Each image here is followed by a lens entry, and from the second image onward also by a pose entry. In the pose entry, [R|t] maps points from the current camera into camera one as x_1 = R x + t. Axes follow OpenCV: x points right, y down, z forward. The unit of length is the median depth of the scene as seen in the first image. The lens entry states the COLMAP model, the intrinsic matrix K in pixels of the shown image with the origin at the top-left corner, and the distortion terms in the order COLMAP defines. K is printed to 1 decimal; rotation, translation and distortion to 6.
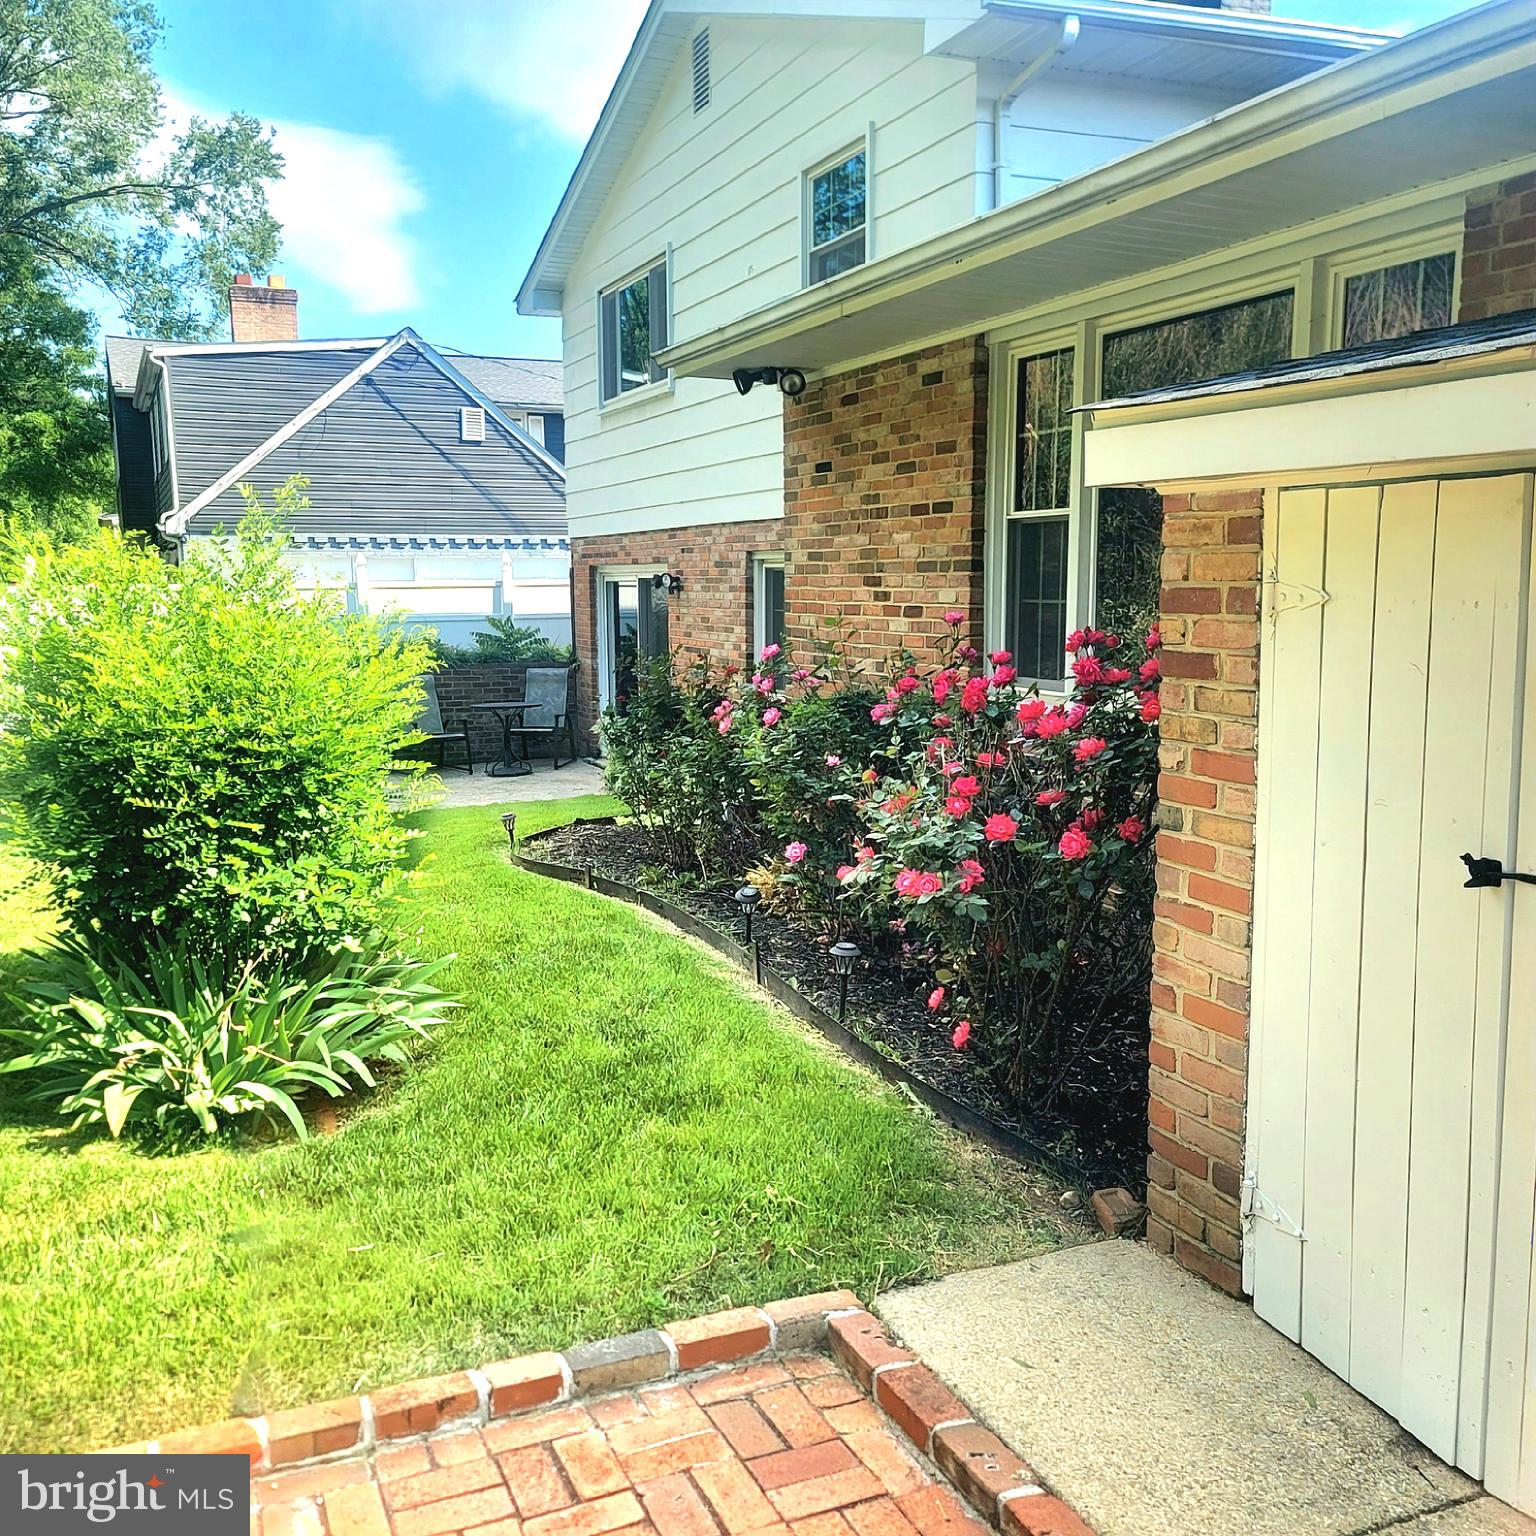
lens RADIAL K [[1520.5, 0, 768.0], [0, 1520.5, 768.0], [0, 0, 1]] dist [0.068927, -0.015853]
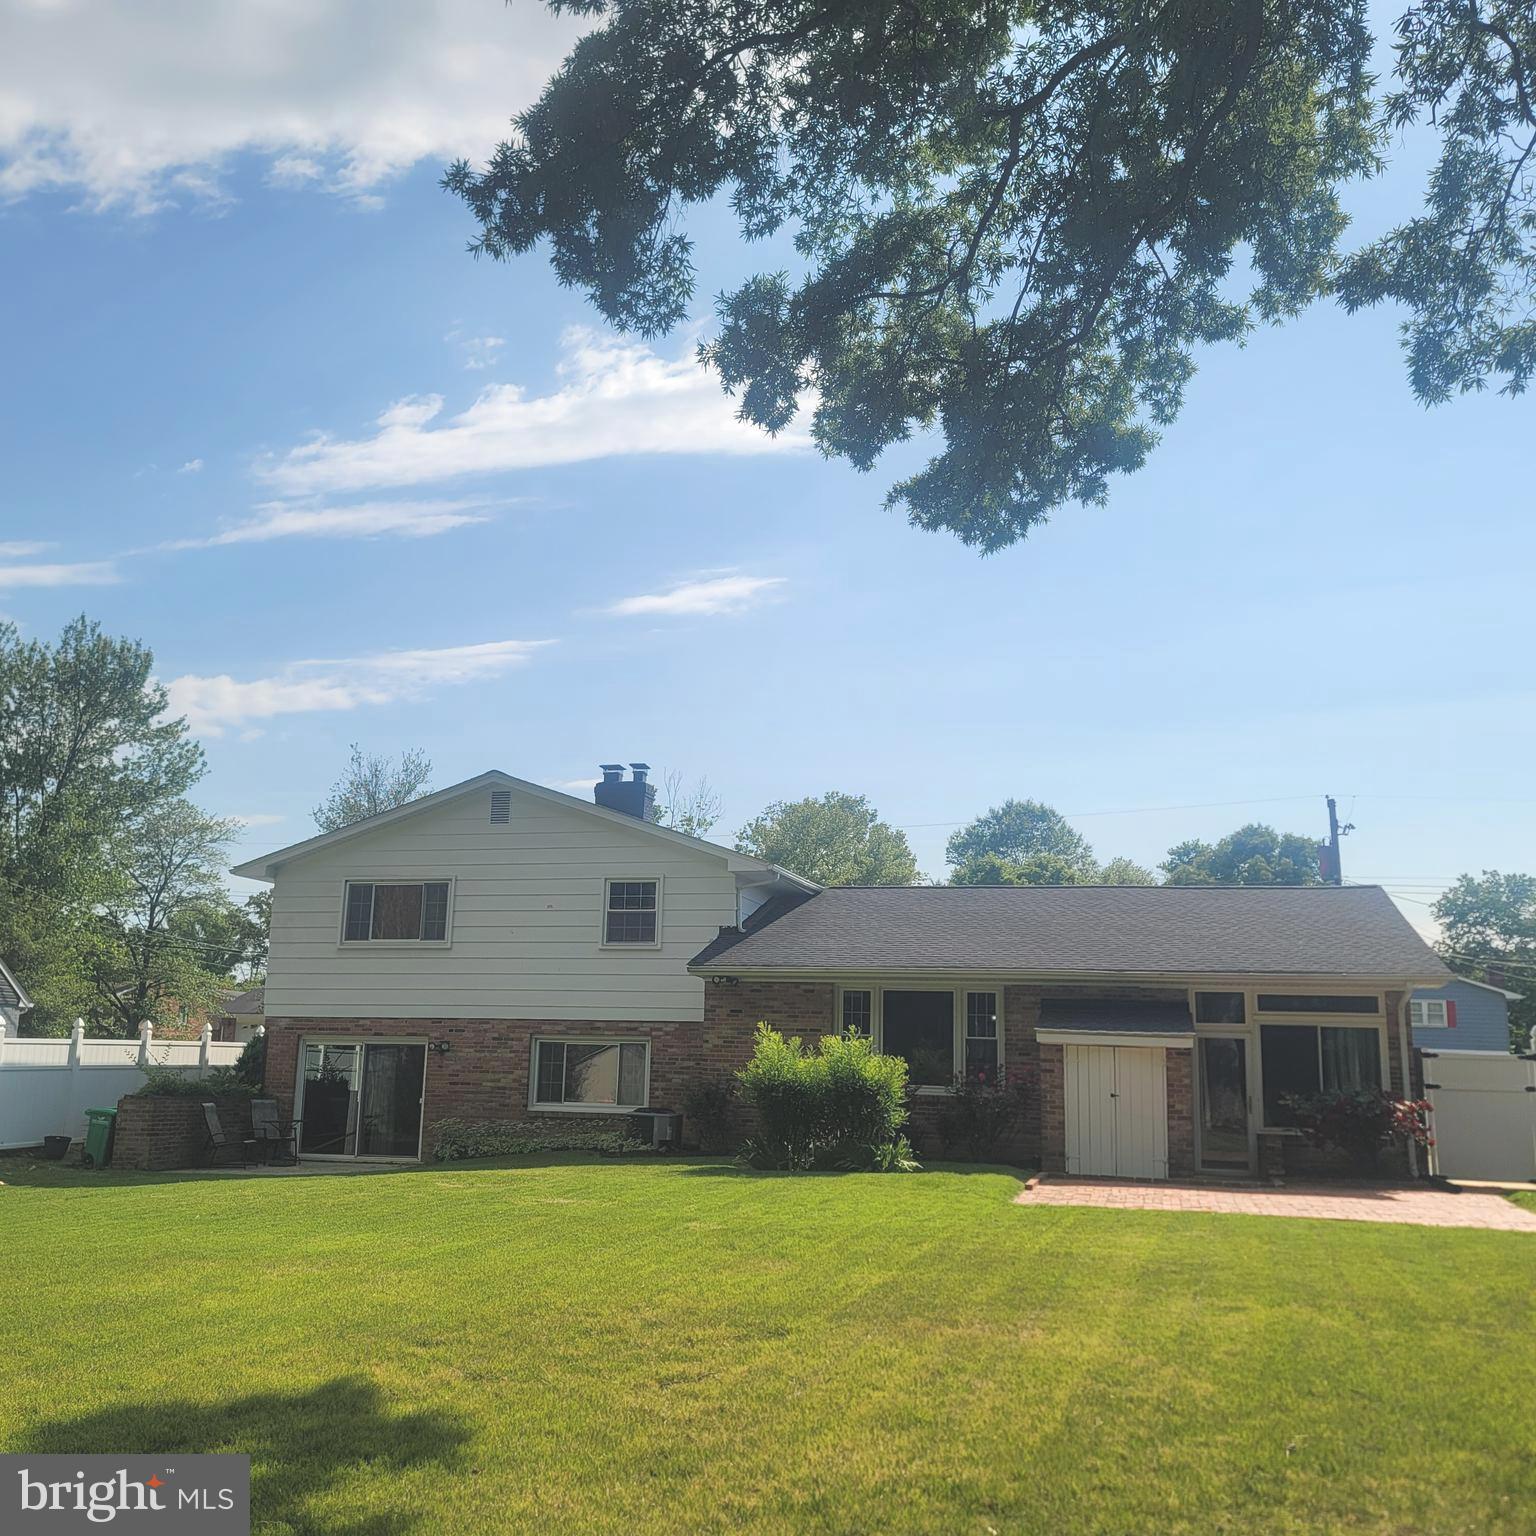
lens RADIAL K [[1520.5, 0, 768.0], [0, 1520.5, 768.0], [0, 0, 1]] dist [0.068927, -0.015853]
pose [[0.610301, 0.174332, 0.772749, -2.167779], [0.069511, 0.959936, -0.271460, 0.143023], [-0.789114, 0.219387, 0.573732, -0.779411]]
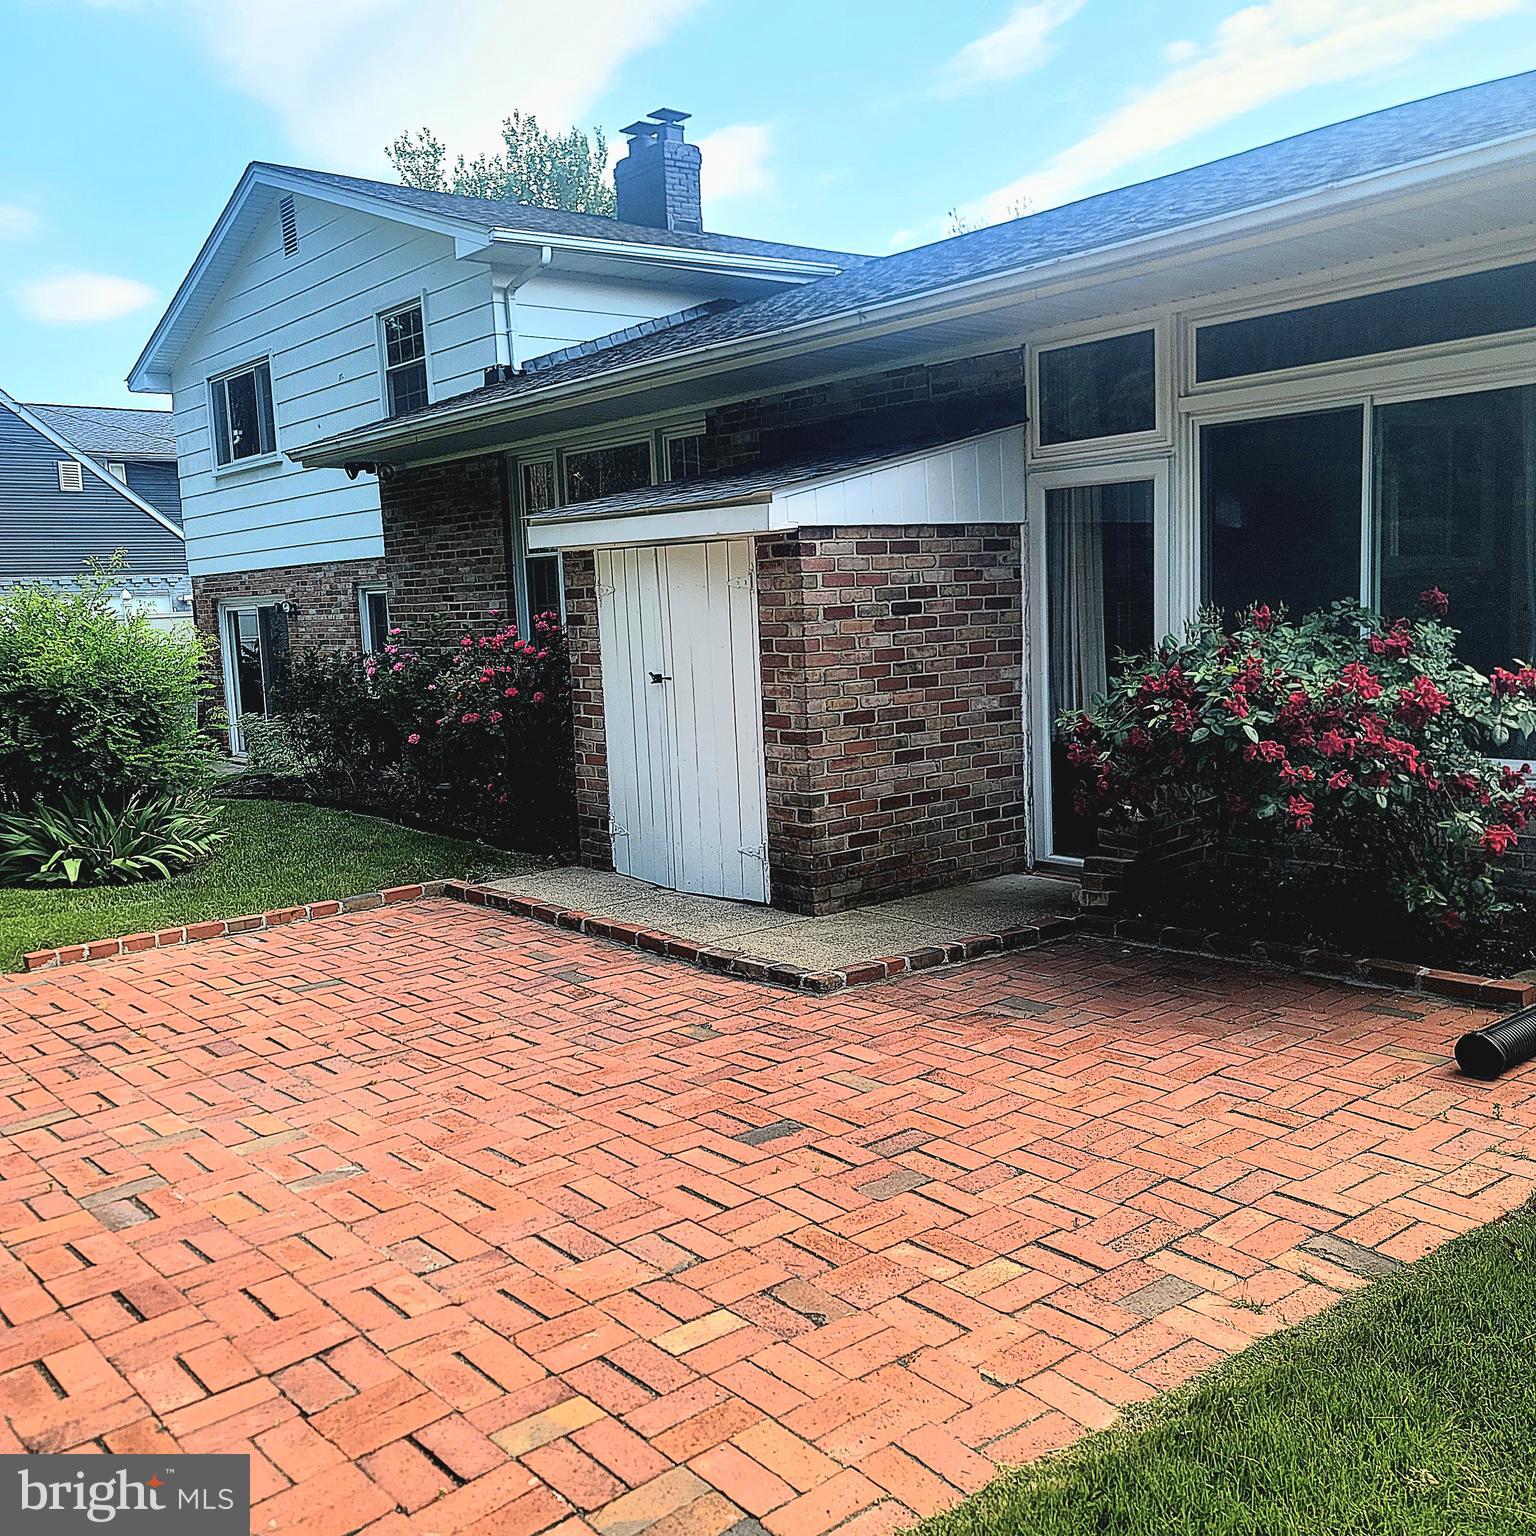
lens RADIAL K [[1520.5, 0, 768.0], [0, 1520.5, 768.0], [0, 0, 1]] dist [0.068927, -0.015853]
pose [[0.963531, -0.065611, 0.259430, -0.031442], [0.070124, 0.997505, -0.008168, 0.083796], [-0.258247, 0.026062, 0.965727, -0.570493]]
